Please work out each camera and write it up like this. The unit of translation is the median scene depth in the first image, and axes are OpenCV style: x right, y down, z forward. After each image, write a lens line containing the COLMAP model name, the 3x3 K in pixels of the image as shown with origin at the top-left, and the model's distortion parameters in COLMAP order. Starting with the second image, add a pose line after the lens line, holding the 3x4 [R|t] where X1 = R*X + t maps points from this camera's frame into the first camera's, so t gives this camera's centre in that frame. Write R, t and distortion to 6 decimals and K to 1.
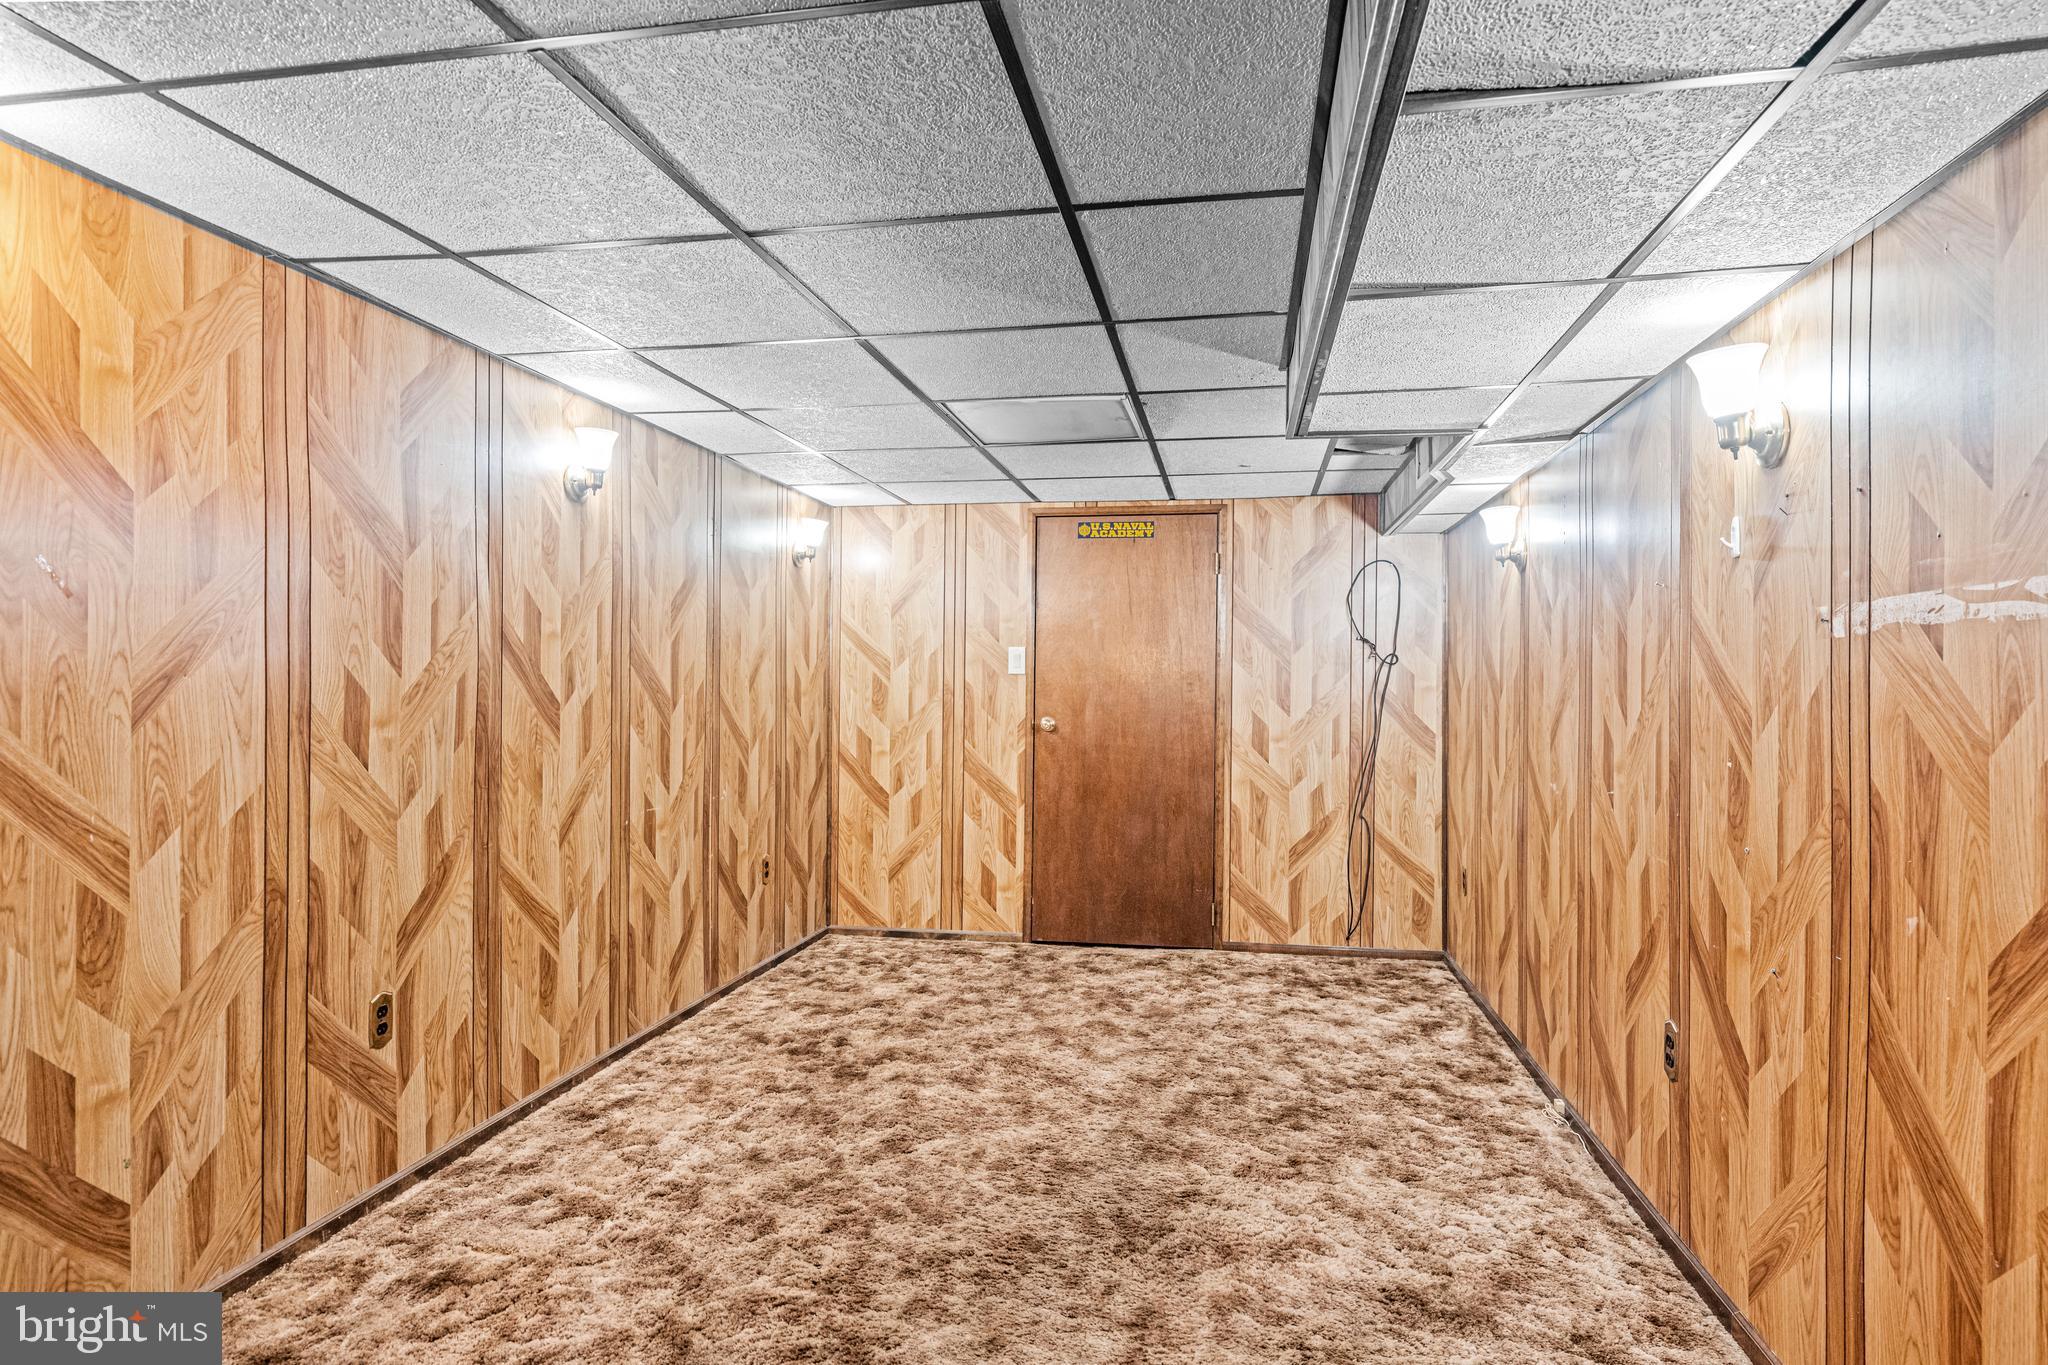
lens RADIAL K [[1081.9, 0, 1030.7], [0, 1081.9, 692.5], [0, 0, 1]] dist [0.006873, -0.002781]
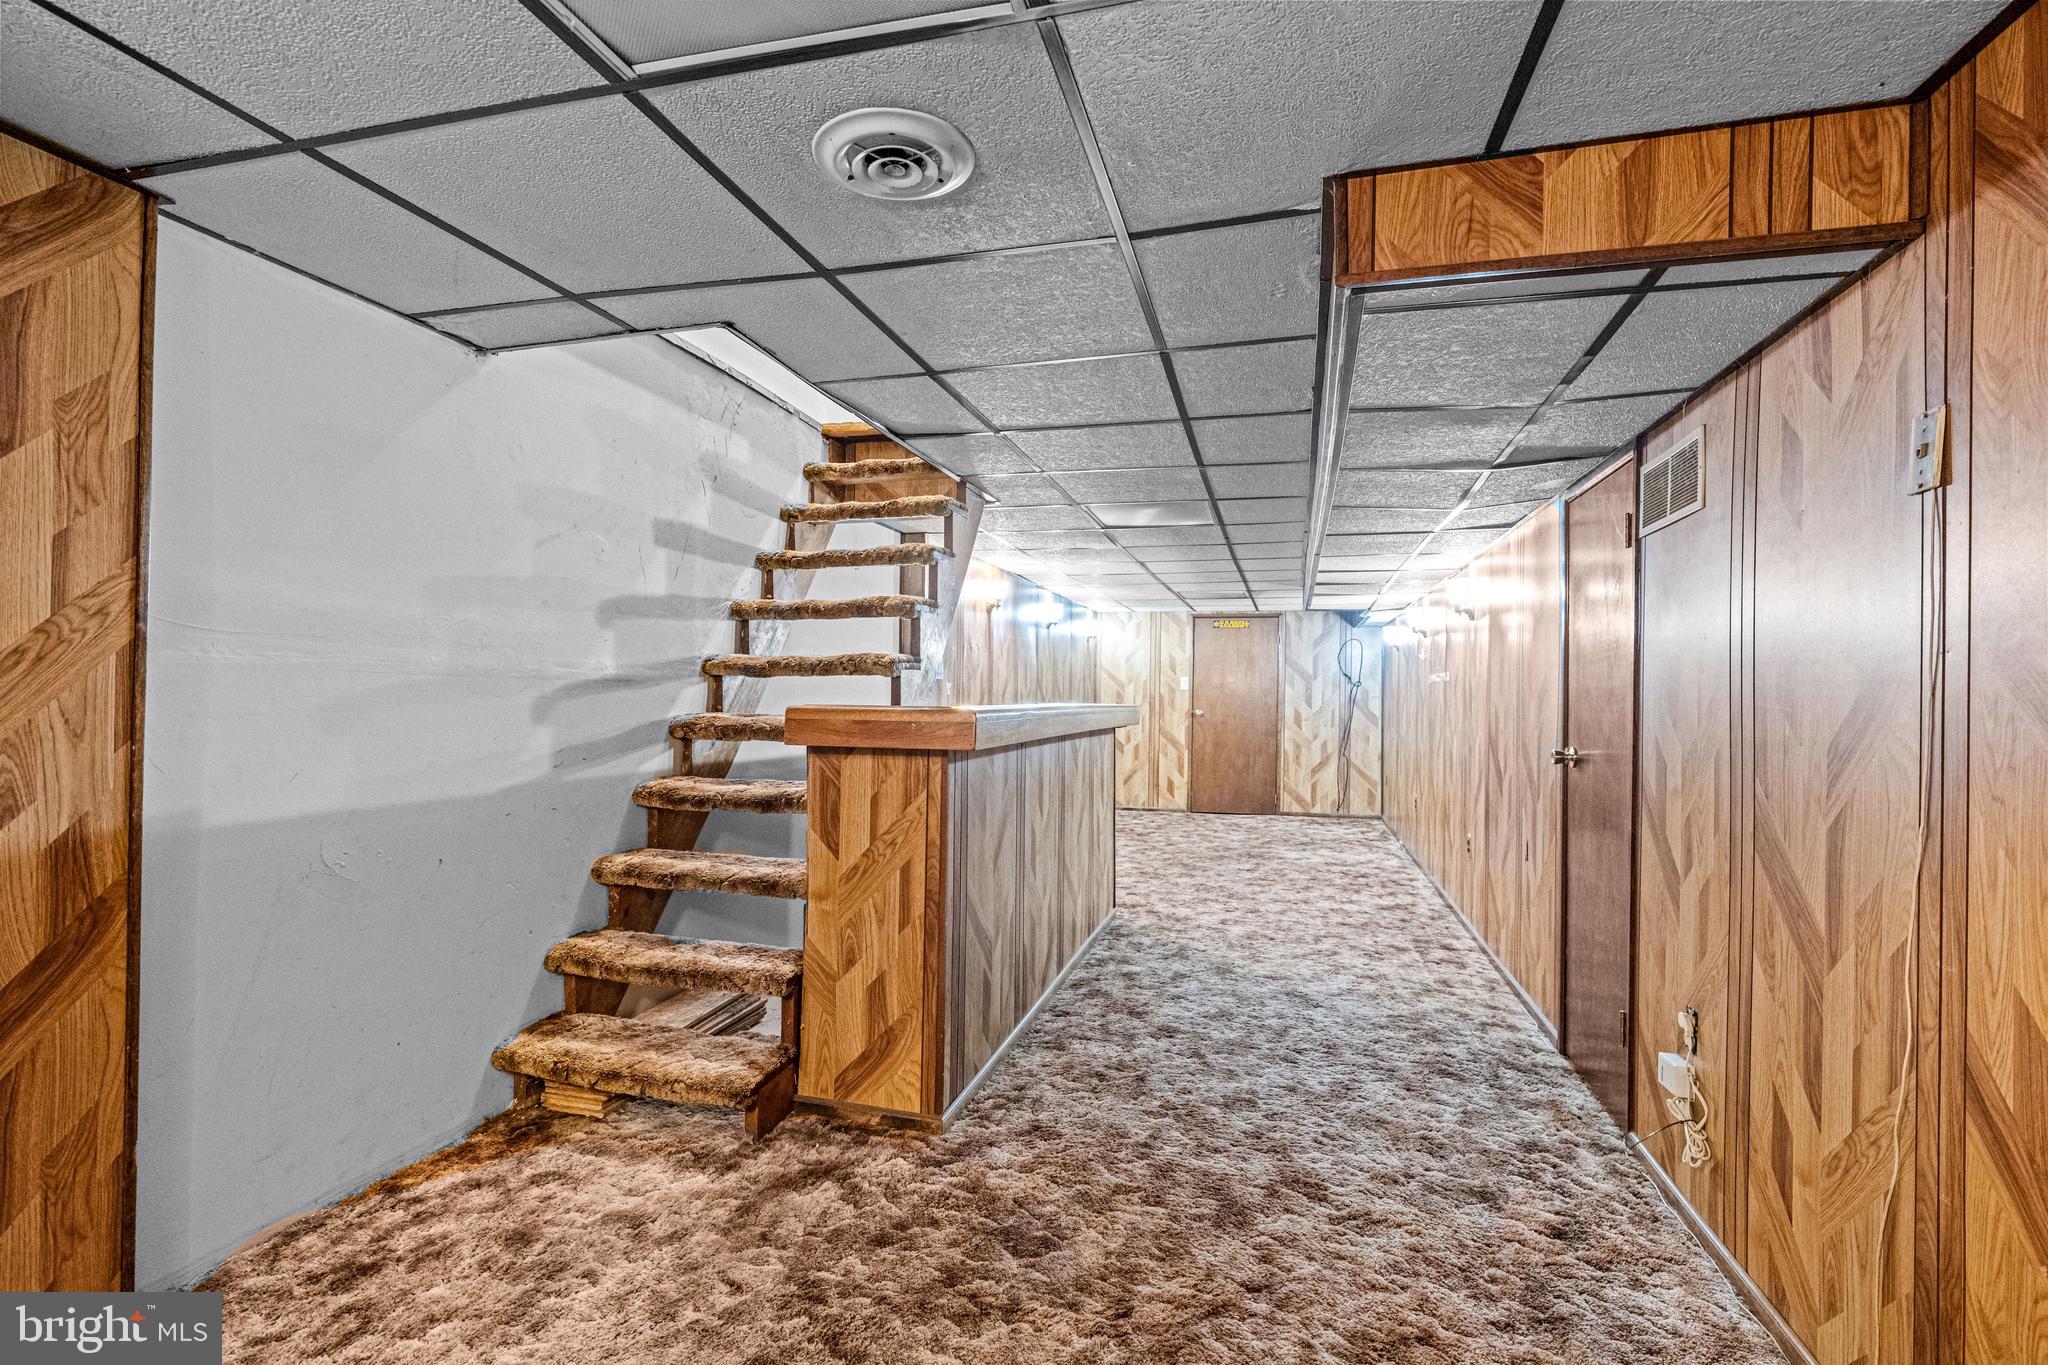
lens RADIAL K [[987.9, 0, 1019.8], [0, 987.9, 688.5], [0, 0, 1]] dist [-0.001173, 0.000036]
pose [[0.997987, 0.000985, -0.063406, -0.223006], [-0.000635, 0.999985, 0.005530, -0.030822], [0.063410, -0.005479, 0.997972, -1.031798]]
